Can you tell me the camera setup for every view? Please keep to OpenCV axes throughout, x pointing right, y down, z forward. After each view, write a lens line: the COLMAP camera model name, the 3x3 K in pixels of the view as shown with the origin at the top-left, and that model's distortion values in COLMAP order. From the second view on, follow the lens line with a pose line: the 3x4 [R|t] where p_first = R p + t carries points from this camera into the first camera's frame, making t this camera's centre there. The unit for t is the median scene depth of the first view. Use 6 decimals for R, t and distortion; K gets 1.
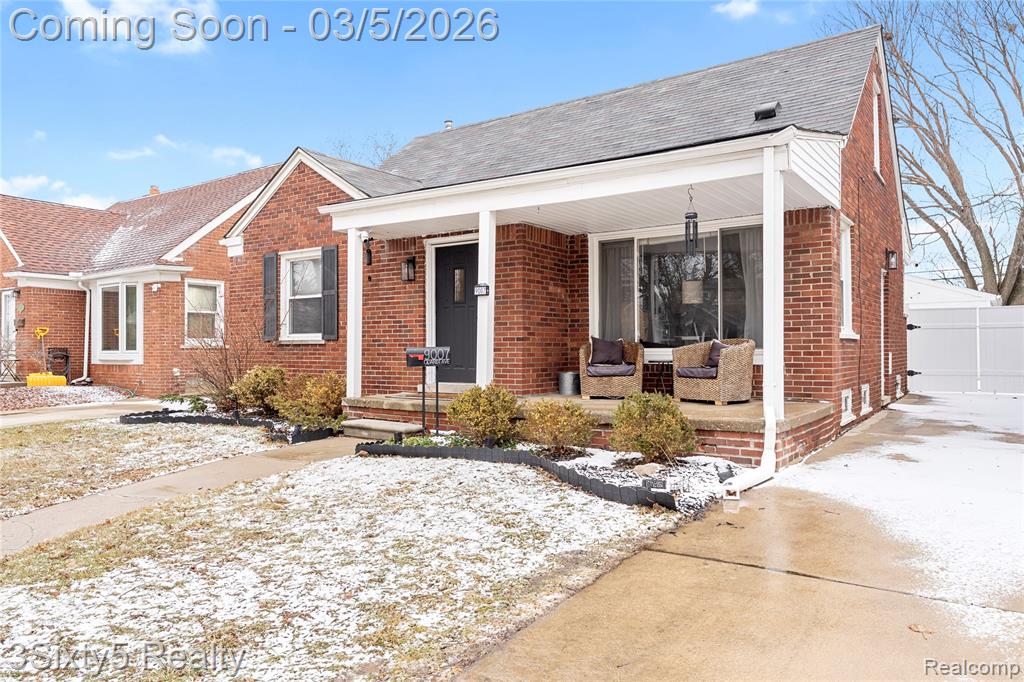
lens RADIAL K [[705.8, 0, 511.9], [0, 705.8, 340.4], [0, 0, 1]] dist [-0.000181, 0.001201]
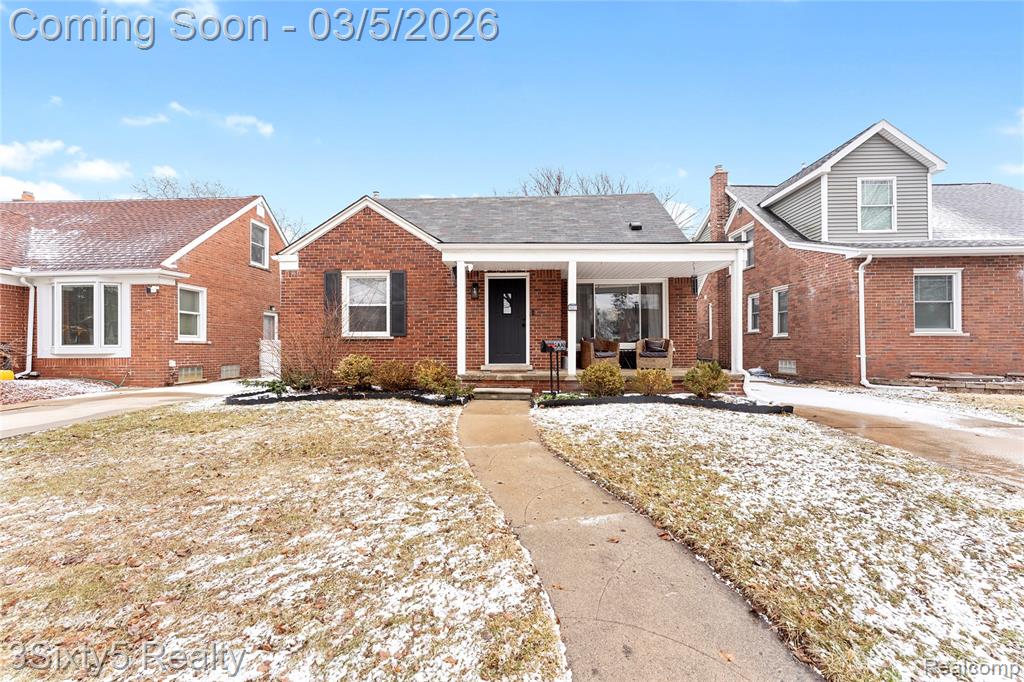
lens RADIAL K [[416.9, 0, 511.1], [0, 416.9, 345.6], [0, 0, 1]] dist [-0.000338, -0.000402]
pose [[0.839321, 0.003724, 0.543624, -0.505798], [-0.005824, 0.999981, 0.002142, 0.014174], [-0.543605, -0.004963, 0.839326, 0.164752]]
